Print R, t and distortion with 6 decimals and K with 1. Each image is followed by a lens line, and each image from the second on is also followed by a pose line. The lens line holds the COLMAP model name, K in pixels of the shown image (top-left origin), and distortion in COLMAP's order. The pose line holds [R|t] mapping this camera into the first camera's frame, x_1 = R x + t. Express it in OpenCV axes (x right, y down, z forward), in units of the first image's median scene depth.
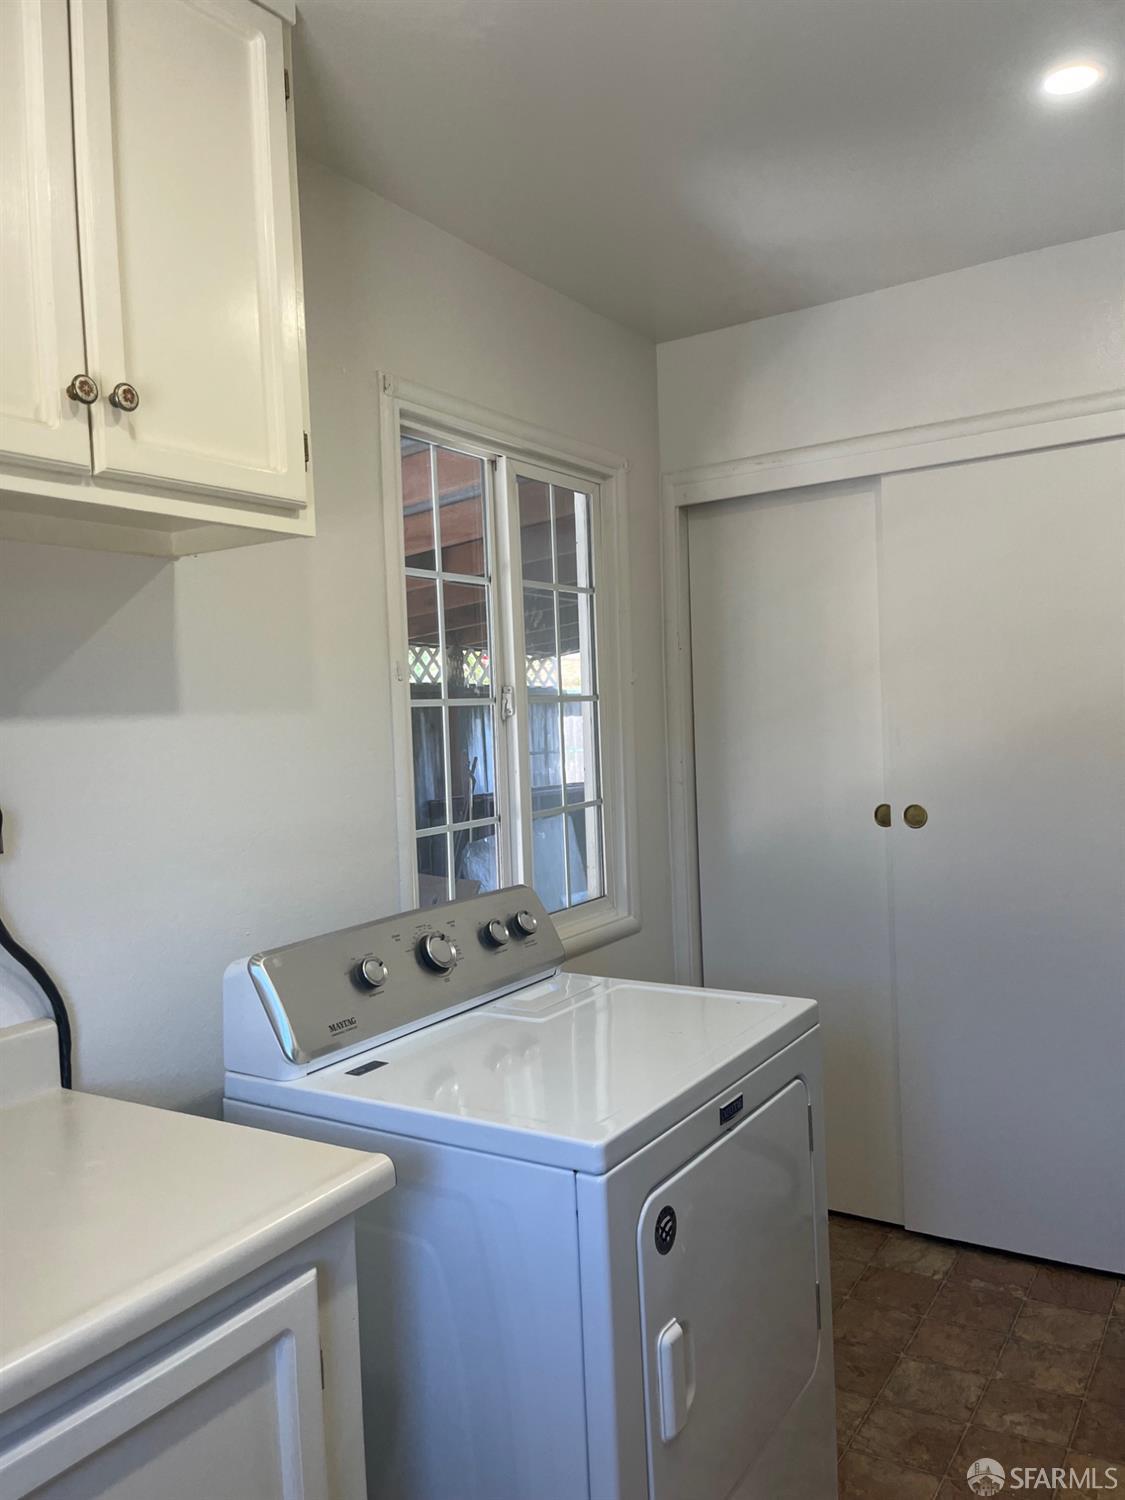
lens RADIAL K [[1130.2, 0, 562.5], [0, 1130.2, 750.0], [0, 0, 1]] dist [0.002312, -0.067186]
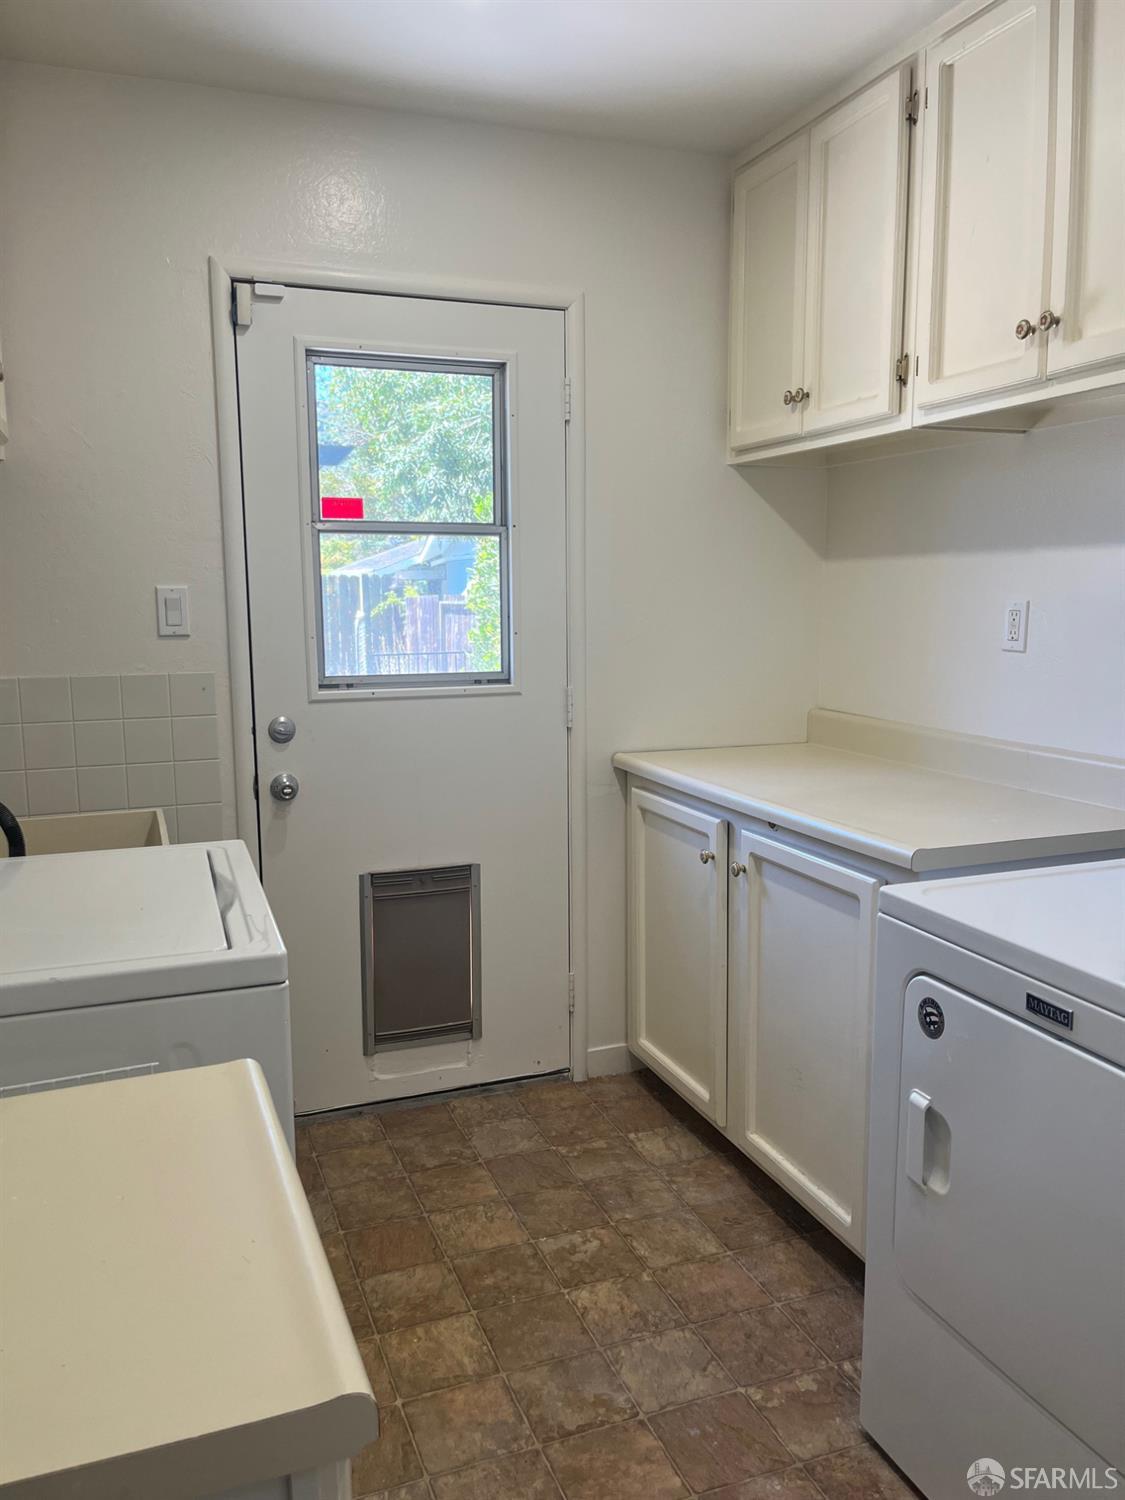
lens RADIAL K [[1139.7, 0, 562.5], [0, 1139.7, 750.0], [0, 0, 1]] dist [0.004815, 0.000585]
pose [[-0.590911, 0.158794, -0.790954, 1.162772], [0.005369, 0.981189, 0.192975, -0.081730], [0.806719, 0.109785, -0.580648, 1.488135]]
